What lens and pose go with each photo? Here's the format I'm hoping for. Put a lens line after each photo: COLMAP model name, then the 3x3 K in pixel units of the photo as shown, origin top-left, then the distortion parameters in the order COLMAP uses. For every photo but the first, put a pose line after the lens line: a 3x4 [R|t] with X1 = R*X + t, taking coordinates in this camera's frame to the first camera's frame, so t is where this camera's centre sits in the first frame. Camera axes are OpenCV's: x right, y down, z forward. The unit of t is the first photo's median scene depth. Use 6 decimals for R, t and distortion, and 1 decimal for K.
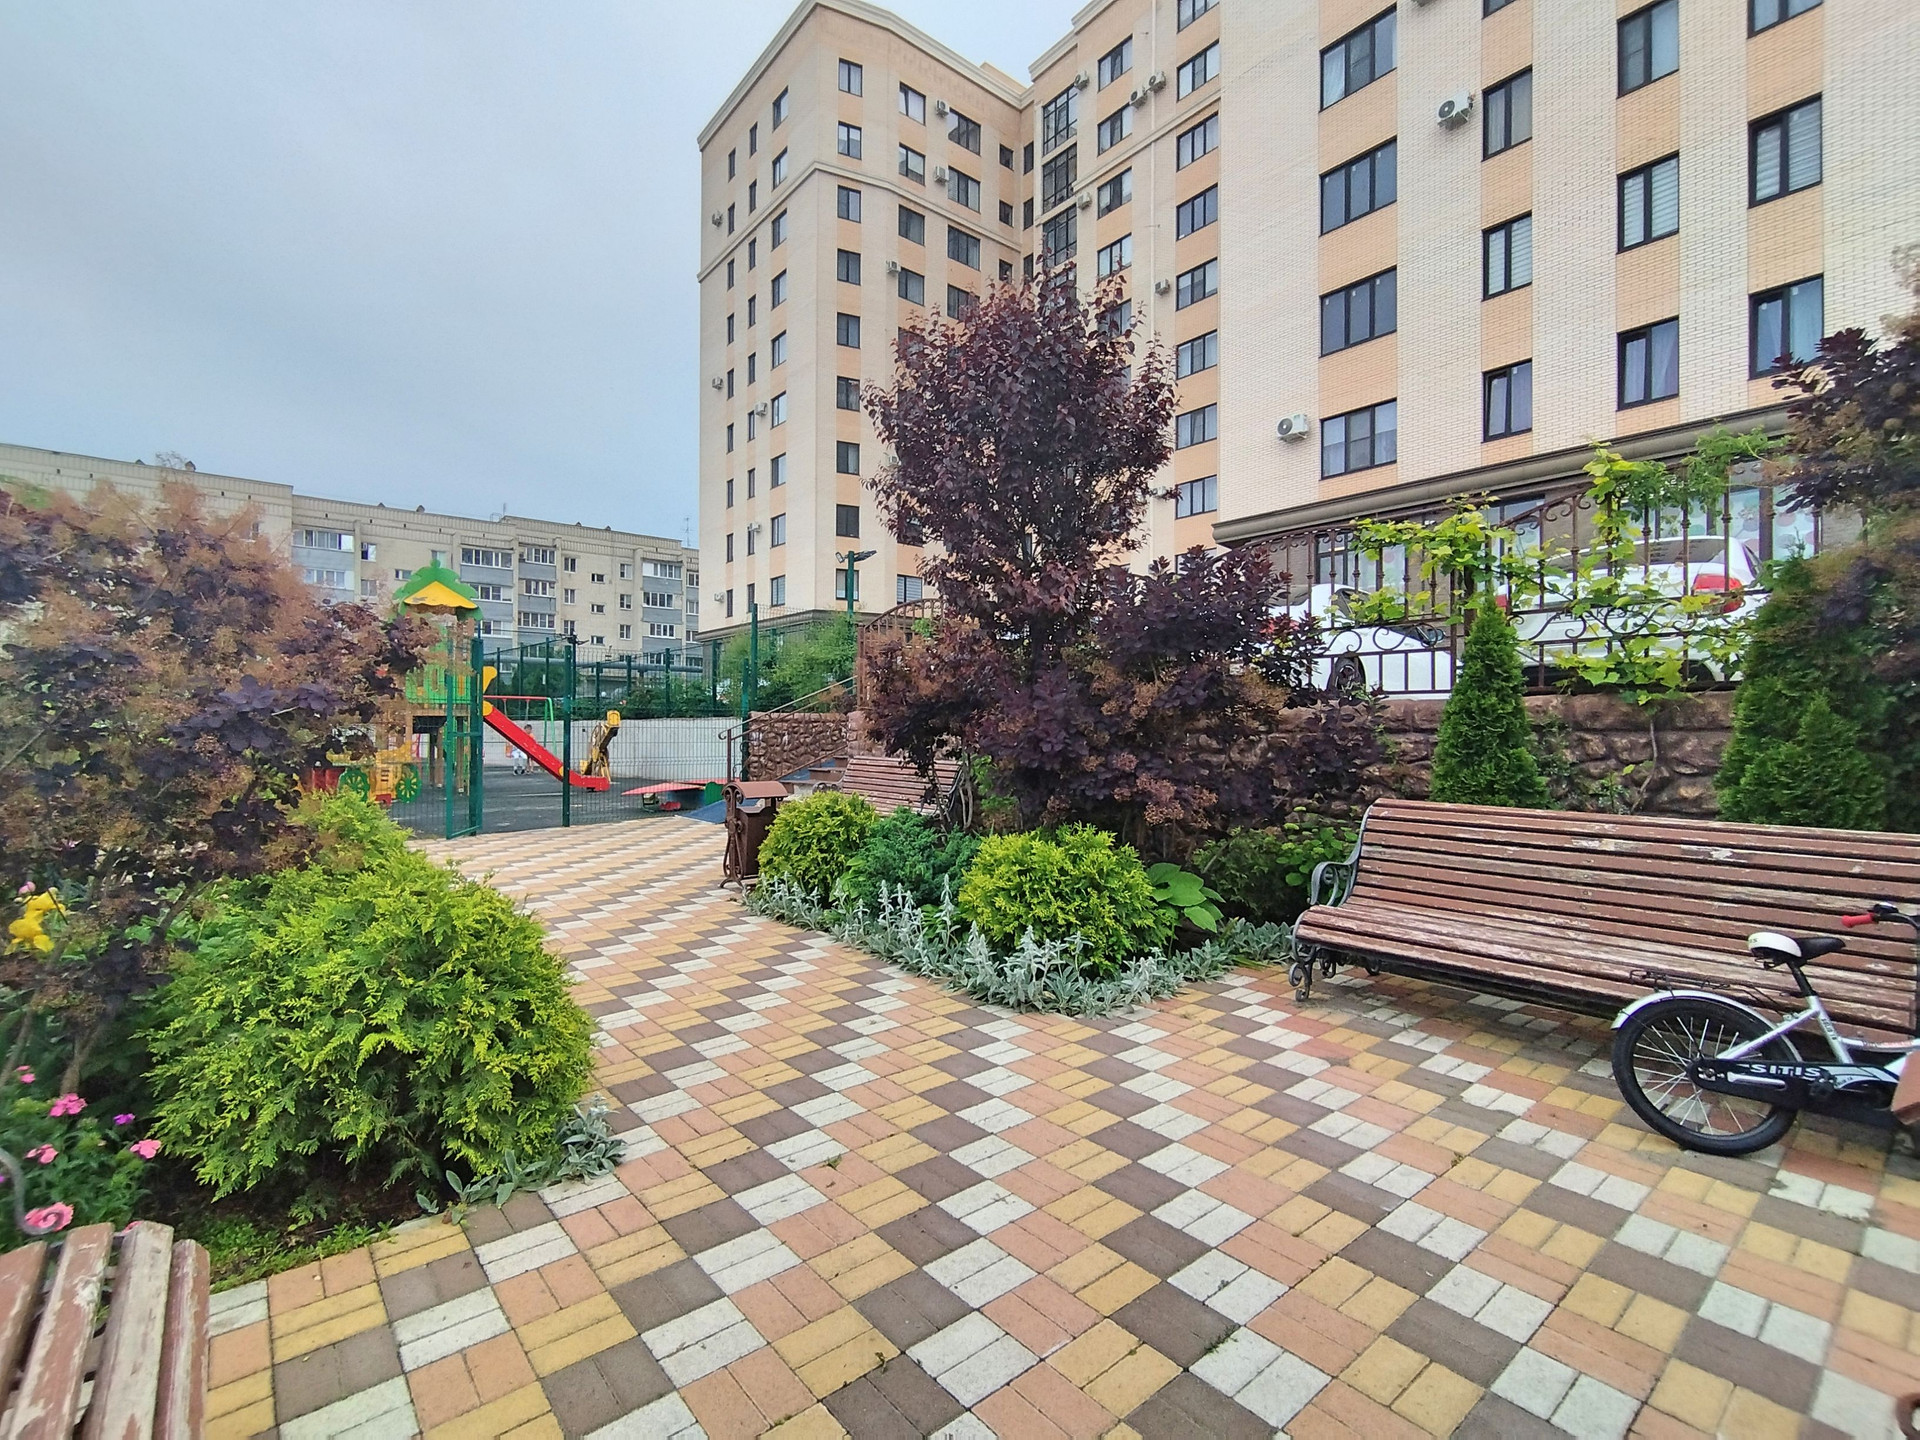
lens RADIAL K [[878.0, 0, 962.7], [0, 878.0, 724.0], [0, 0, 1]] dist [-0.004401, 0.000955]
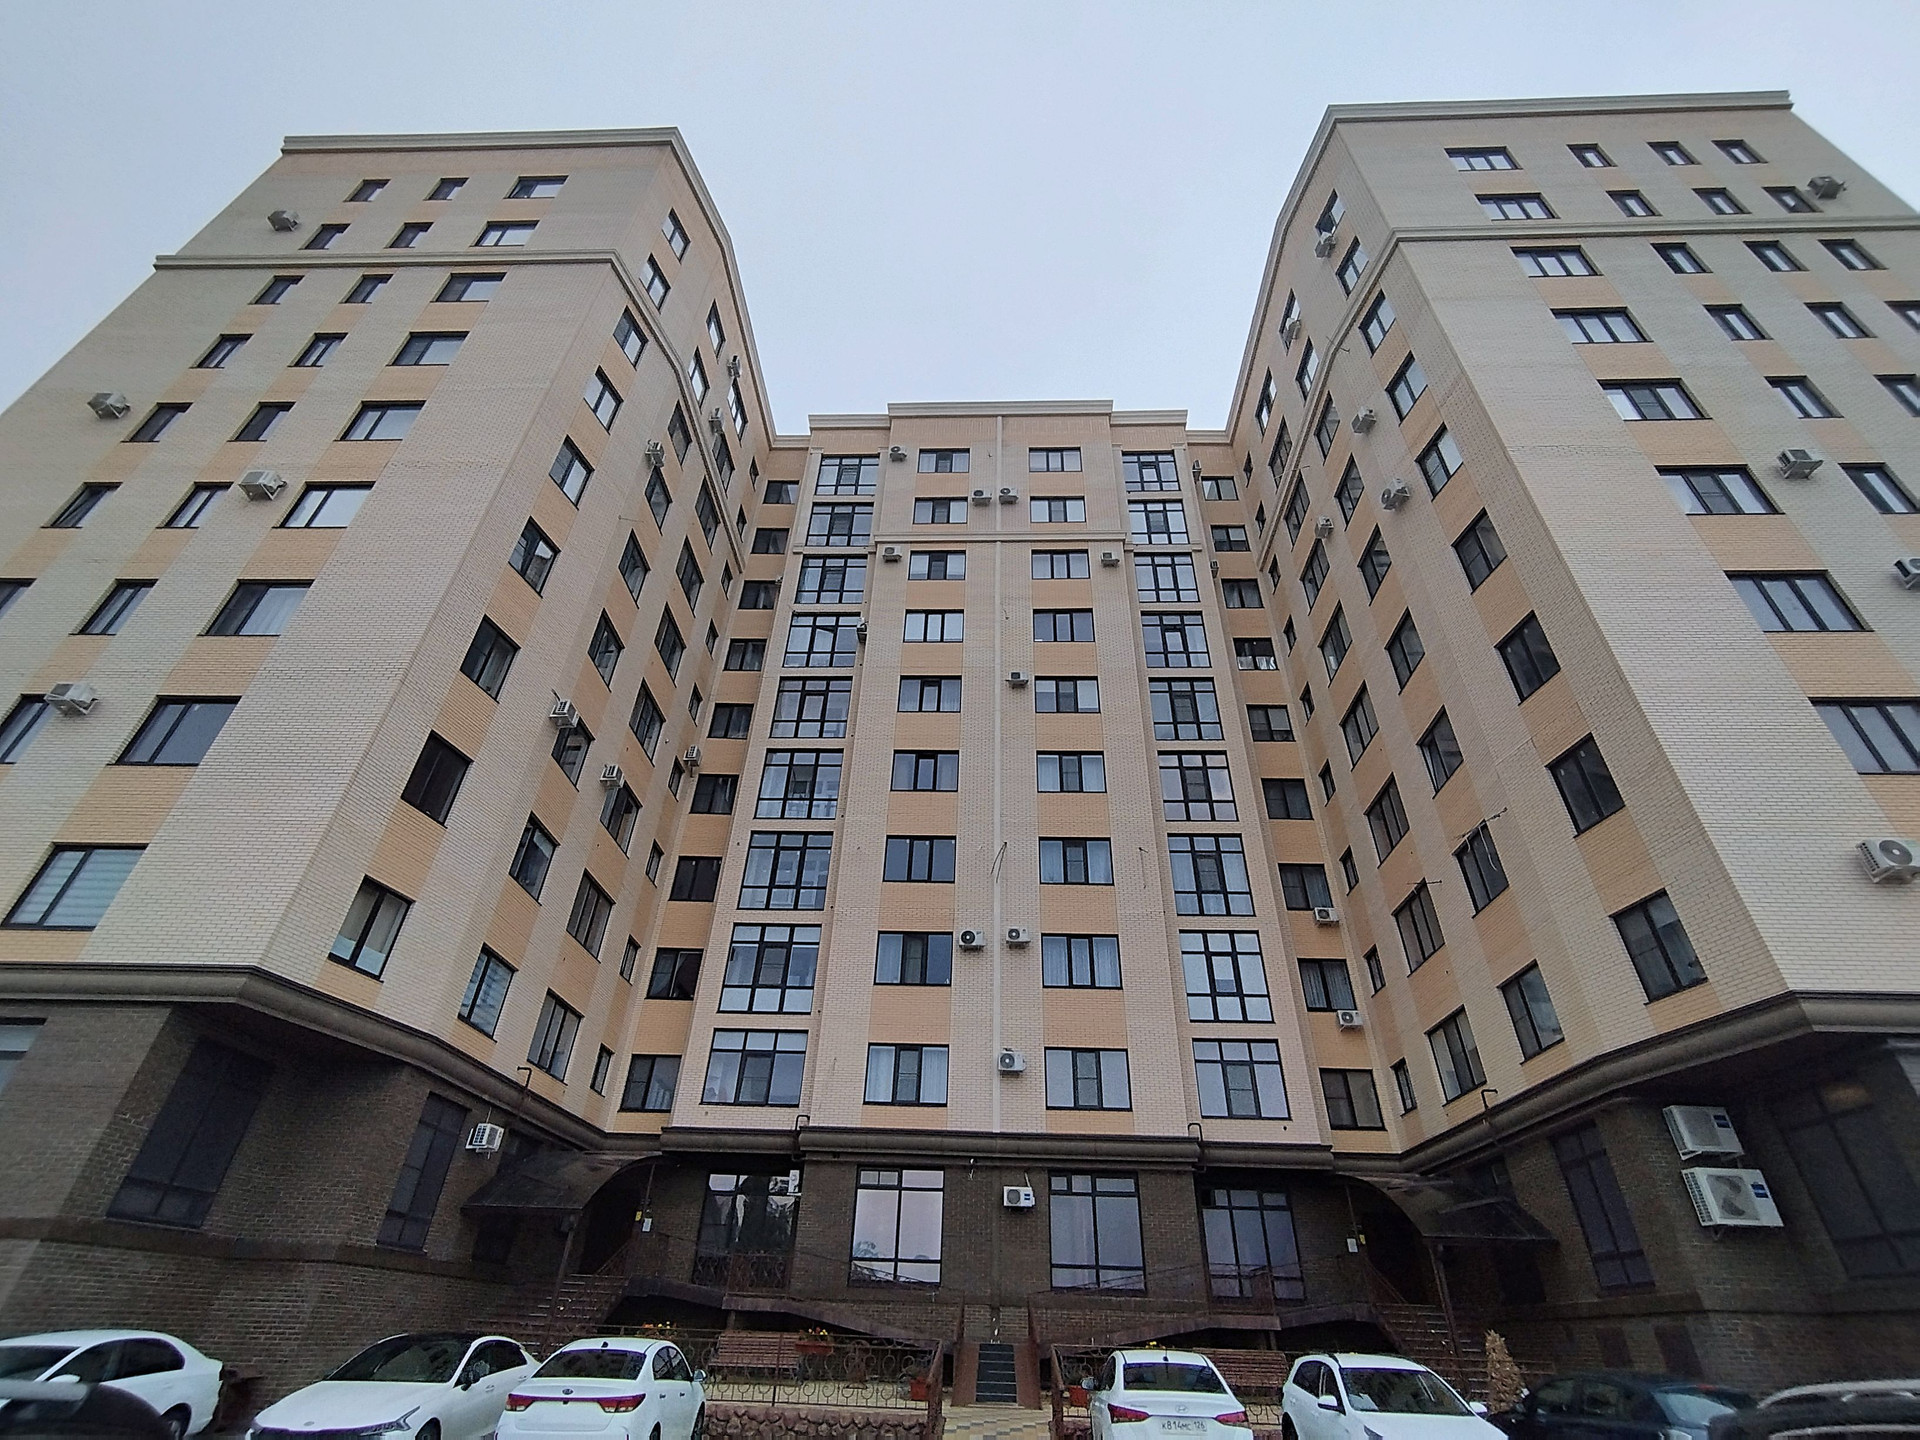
lens RADIAL K [[878.0, 0, 959.6], [0, 878.0, 725.0], [0, 0, 1]] dist [-0.004401, 0.000955]
pose [[0.659120, 0.450056, 0.602503, -0.232354], [-0.036350, 0.819290, -0.572225, -0.027361], [-0.751159, 0.355264, 0.556370, 0.593395]]
